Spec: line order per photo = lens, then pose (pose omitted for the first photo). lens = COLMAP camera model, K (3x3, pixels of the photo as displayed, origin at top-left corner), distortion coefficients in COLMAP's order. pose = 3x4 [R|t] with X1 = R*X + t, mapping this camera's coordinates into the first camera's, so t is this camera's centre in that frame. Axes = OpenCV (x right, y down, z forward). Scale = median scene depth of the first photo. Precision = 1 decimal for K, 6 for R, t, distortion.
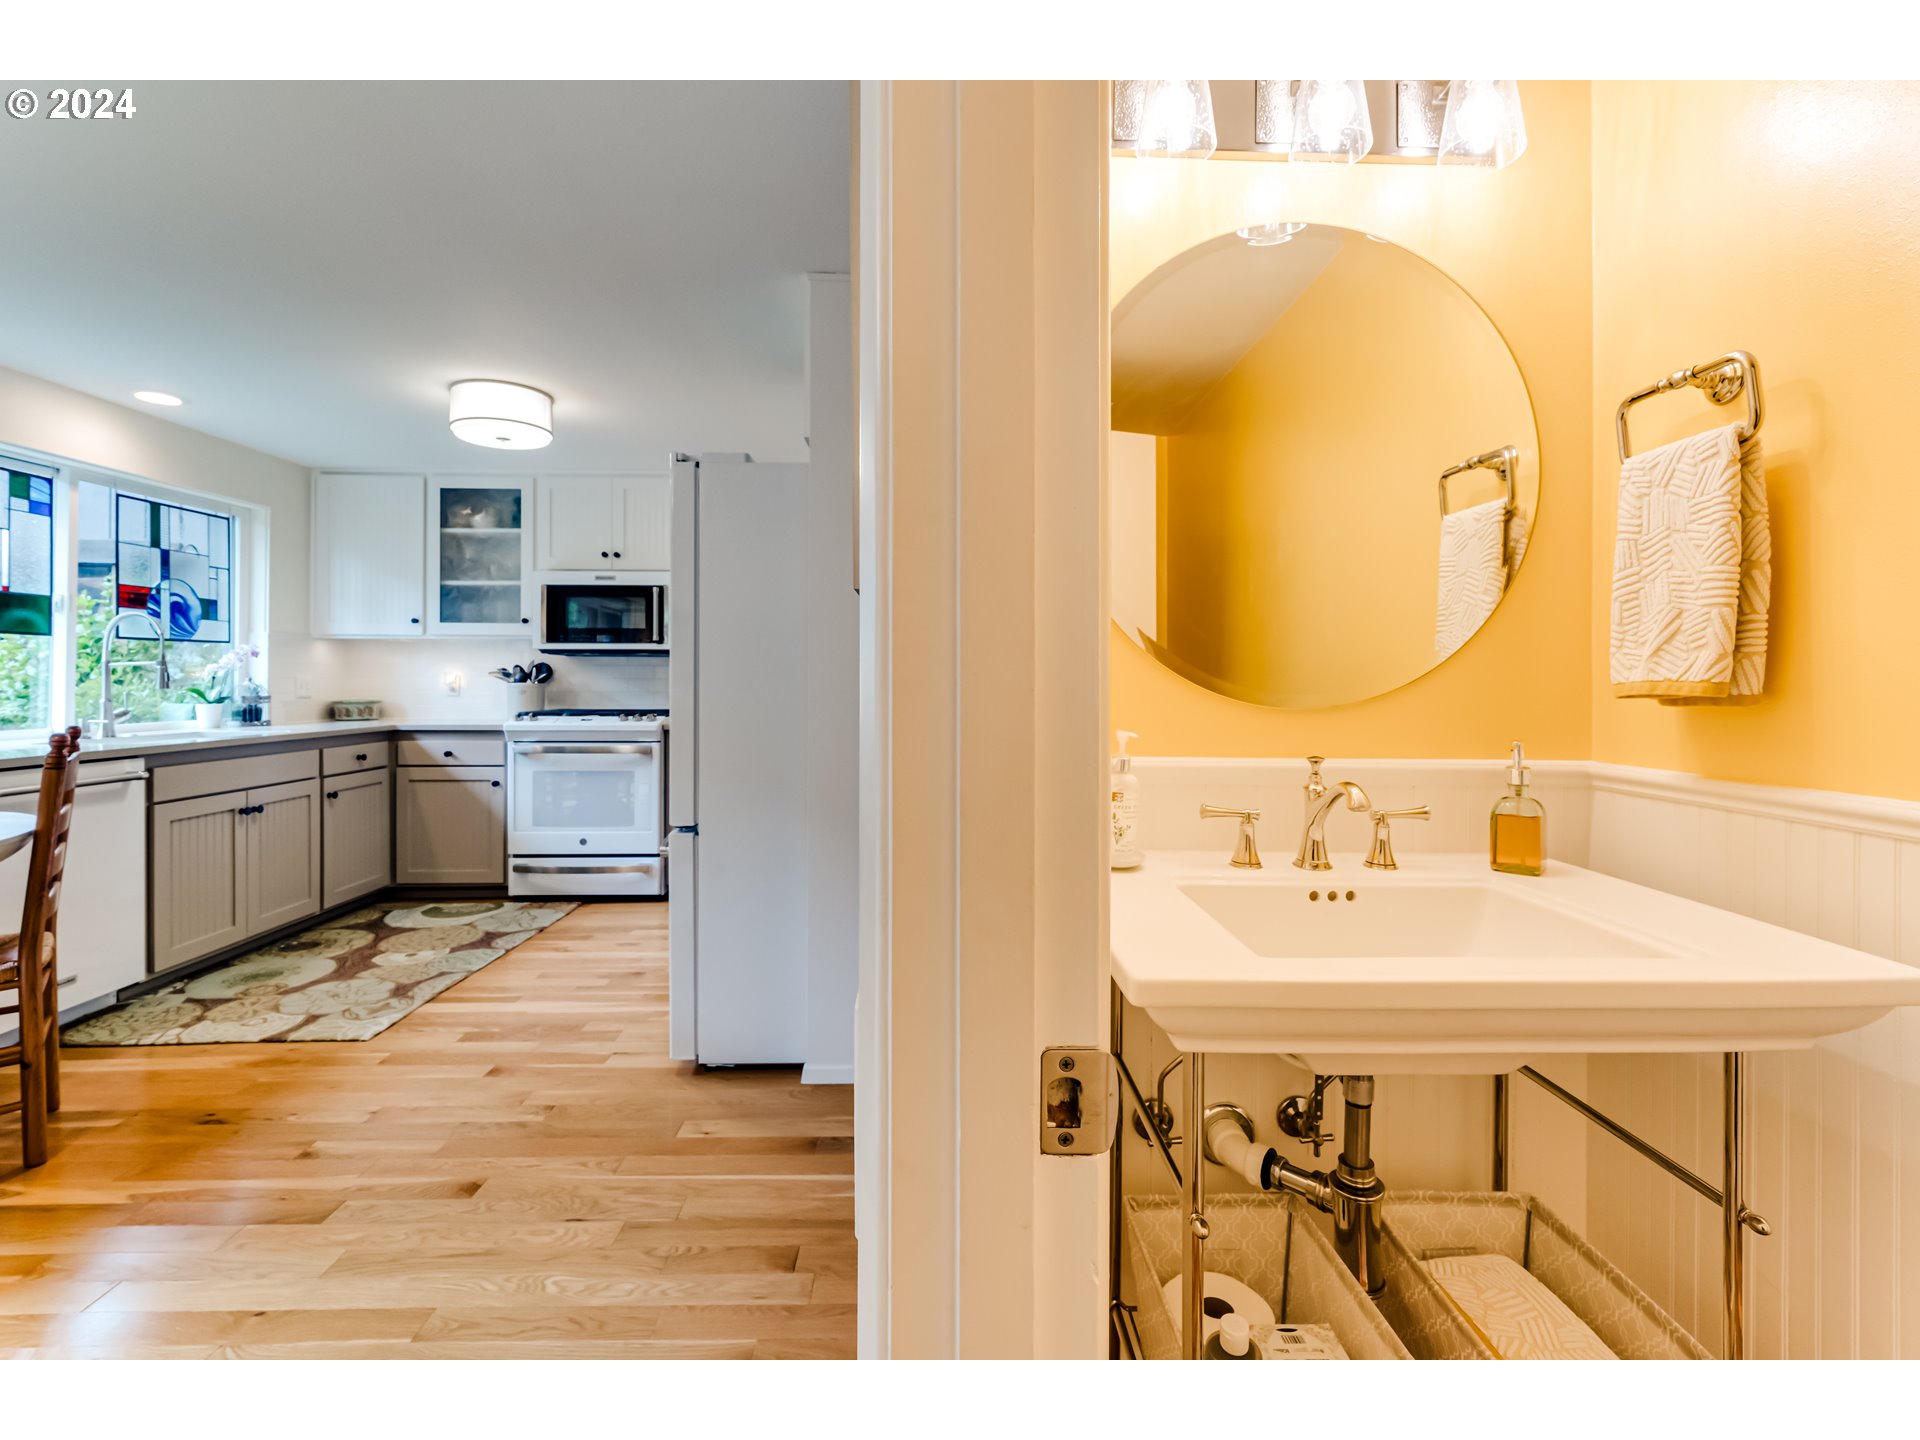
lens RADIAL K [[897.8, 0, 962.5], [0, 897.8, 679.8], [0, 0, 1]] dist [-0.001215, 0.000255]
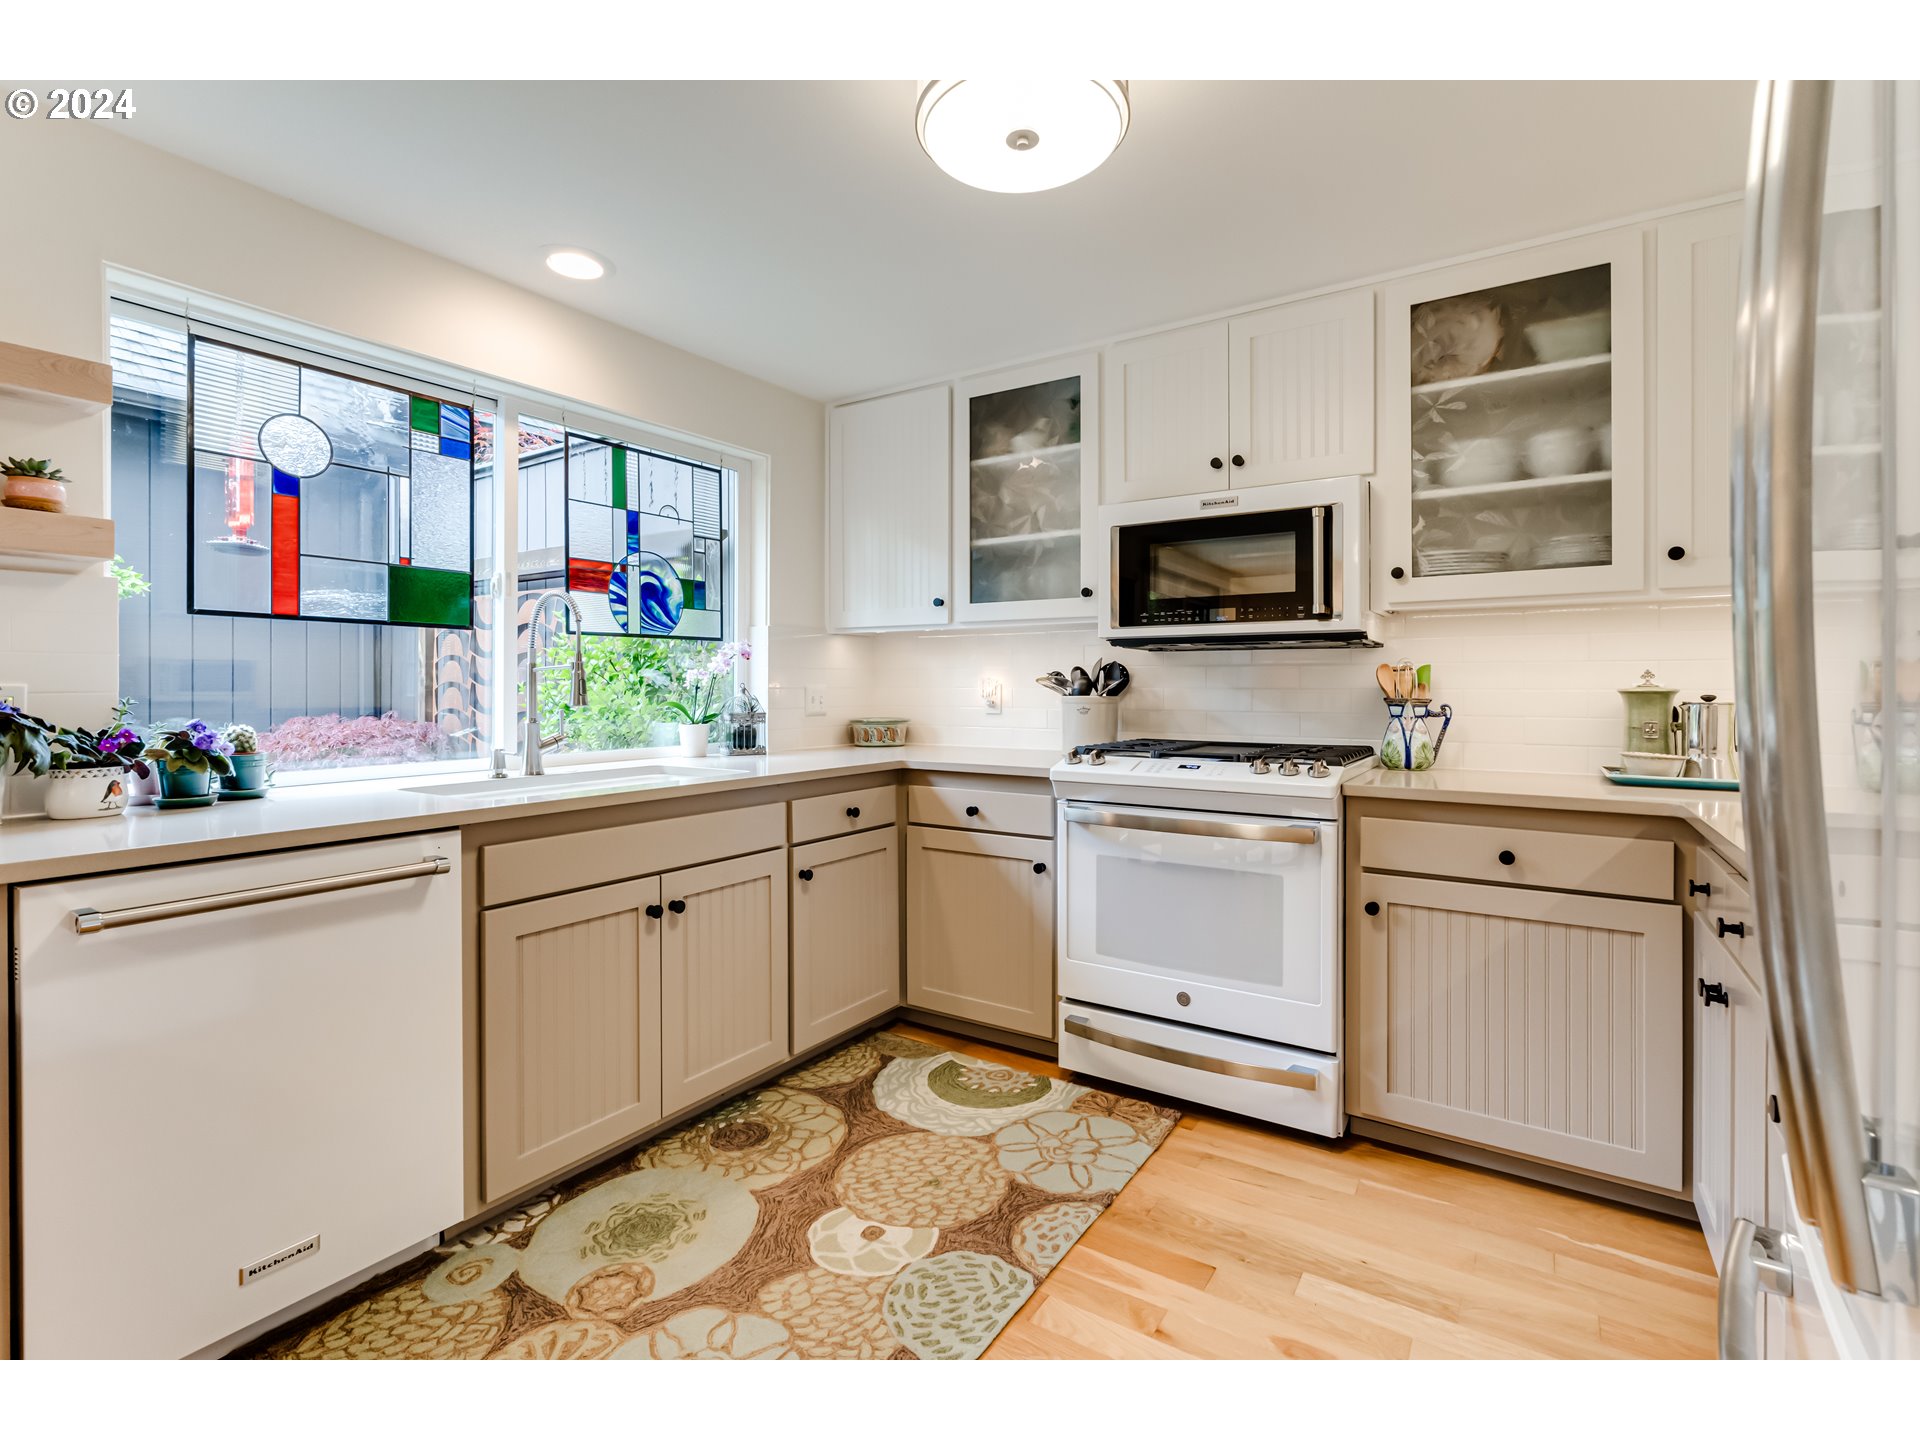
lens RADIAL K [[897.8, 0, 962.5], [0, 897.8, 679.8], [0, 0, 1]] dist [-0.001215, 0.000255]
pose [[0.818295, -0.005749, -0.574769, -0.237604], [0.000549, 0.999957, -0.009220, -0.002108], [0.574798, 0.007229, 0.818264, 0.520932]]
